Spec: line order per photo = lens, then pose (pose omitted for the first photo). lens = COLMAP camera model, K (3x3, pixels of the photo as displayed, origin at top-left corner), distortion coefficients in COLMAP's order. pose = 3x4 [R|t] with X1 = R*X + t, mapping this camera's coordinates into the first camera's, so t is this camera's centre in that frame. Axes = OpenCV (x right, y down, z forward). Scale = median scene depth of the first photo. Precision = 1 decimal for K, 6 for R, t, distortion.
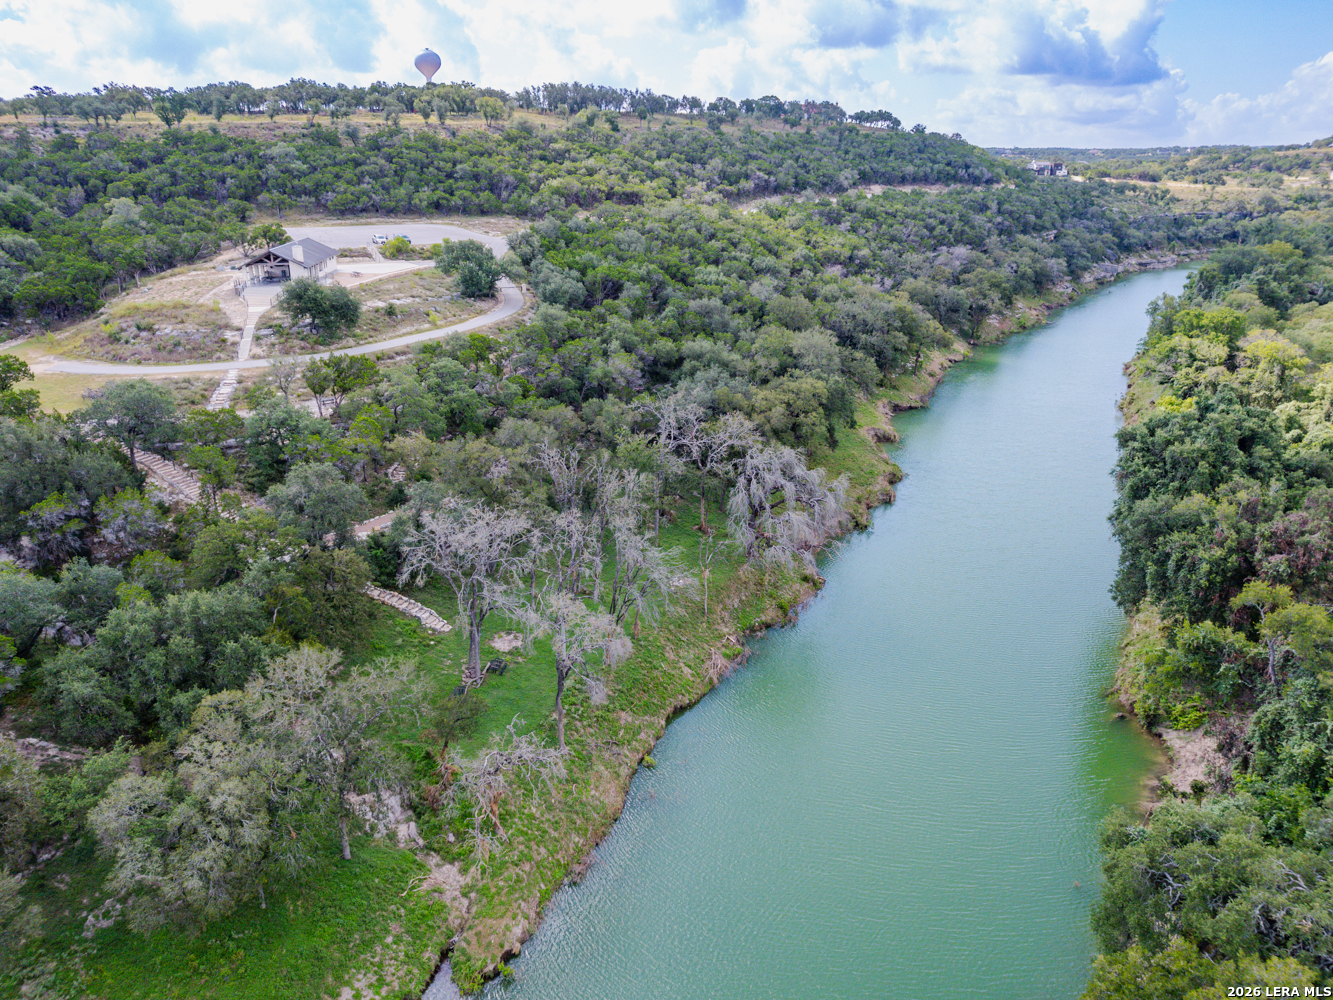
lens RADIAL K [[975.2, 0, 664.4], [0, 975.2, 498.1], [0, 0, 1]] dist [-0.057325, 0.036058]
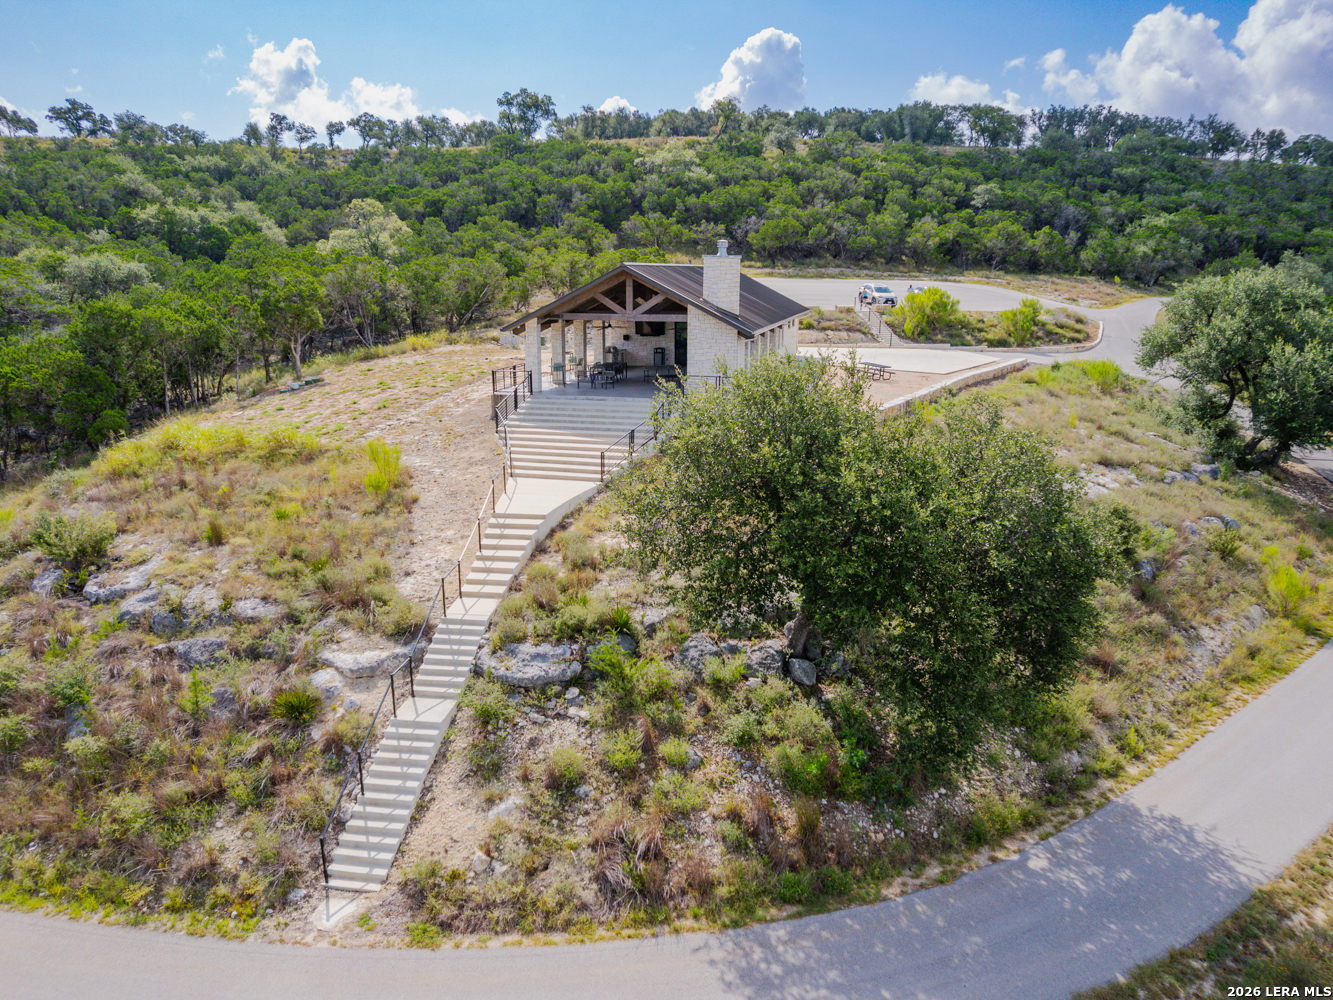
lens RADIAL K [[975.2, 0, 664.2], [0, 975.2, 500.9], [0, 0, 1]] dist [-0.057325, 0.036058]
pose [[0.939233, 0.085872, -0.332367, -0.240860], [-0.120396, 0.989108, -0.084675, -0.135235], [0.321475, 0.119545, 0.939342, 0.600559]]
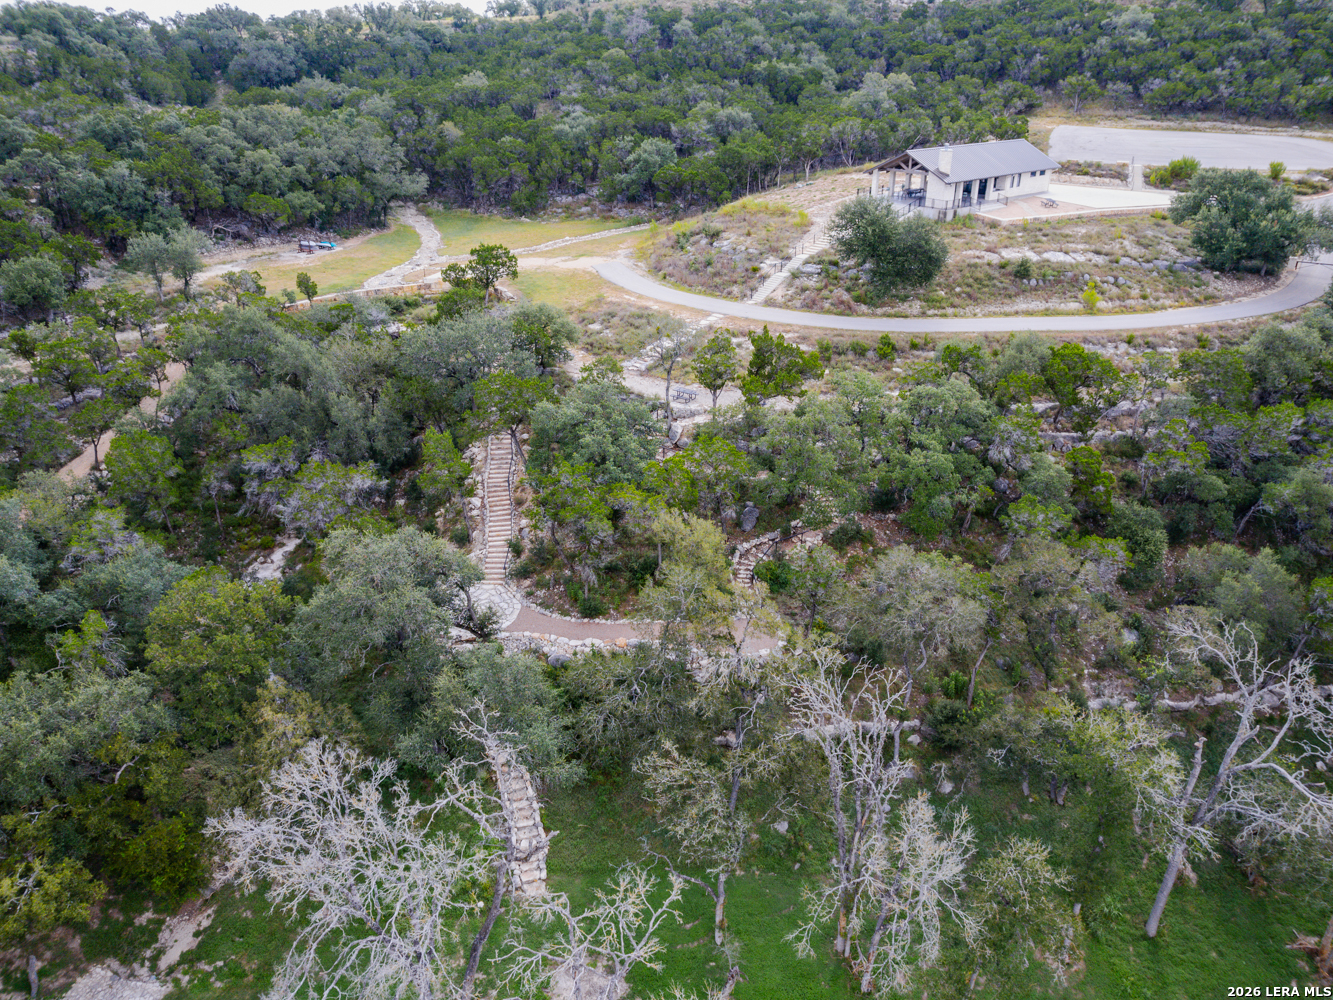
lens RADIAL K [[975.2, 0, 662.3], [0, 975.2, 505.7], [0, 0, 1]] dist [-0.057325, 0.036058]
pose [[0.592652, 0.356754, -0.722143, 0.066706], [-0.275850, 0.932242, 0.234161, -0.104975], [0.756750, 0.060427, 0.650905, 0.335866]]
